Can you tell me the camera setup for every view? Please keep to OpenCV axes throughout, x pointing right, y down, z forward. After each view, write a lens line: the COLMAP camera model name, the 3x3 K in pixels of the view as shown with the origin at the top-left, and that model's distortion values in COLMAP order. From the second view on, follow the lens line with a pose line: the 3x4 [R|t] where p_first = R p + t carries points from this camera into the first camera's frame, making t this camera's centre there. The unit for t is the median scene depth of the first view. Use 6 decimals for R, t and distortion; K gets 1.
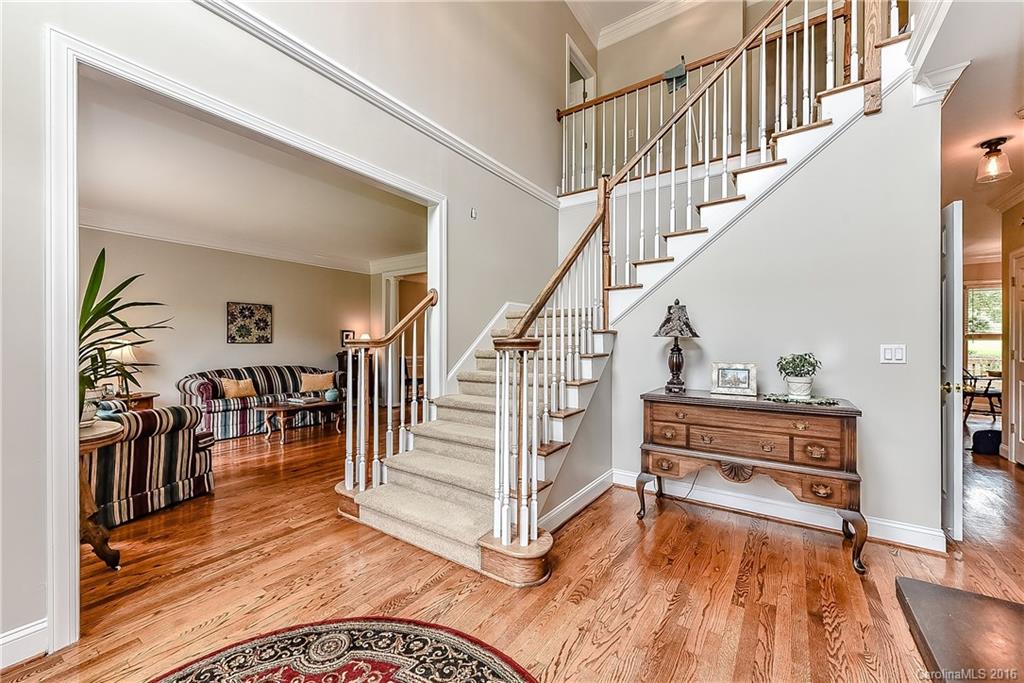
lens RADIAL K [[405.4, 0, 521.3], [0, 405.4, 344.9], [0, 0, 1]] dist [-0.000117, -0.000096]
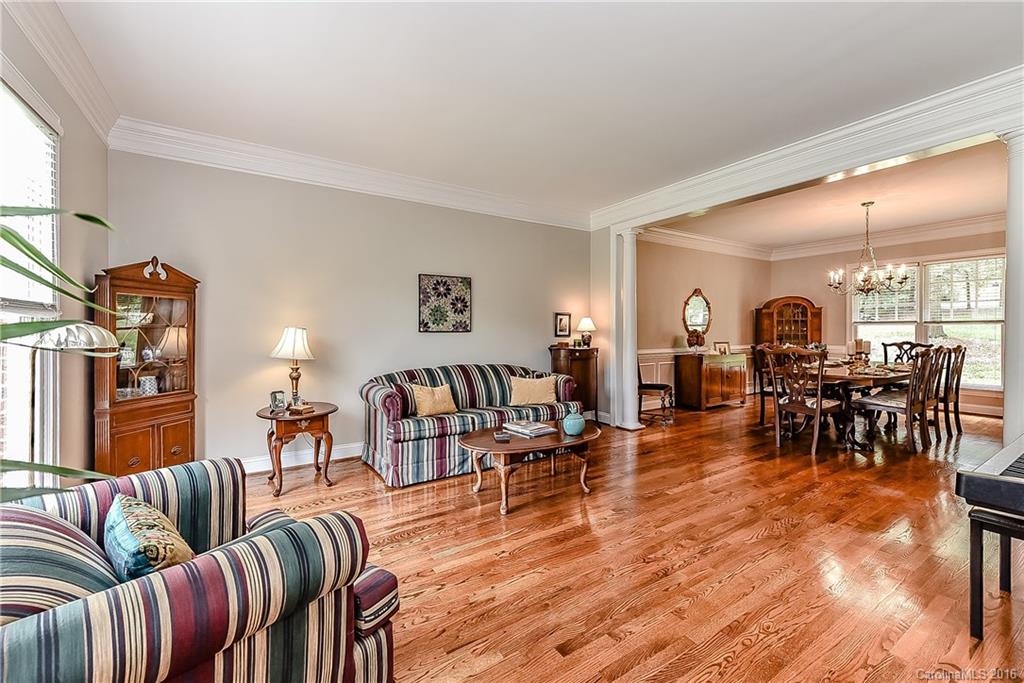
lens RADIAL K [[405.4, 0, 507.4], [0, 405.4, 334.7], [0, 0, 1]] dist [-0.000117, -0.000096]
pose [[0.918769, 0.000009, -0.394795, -0.315911], [0.003111, 0.999969, 0.007264, -0.005036], [0.394783, -0.007902, 0.918740, 0.426588]]
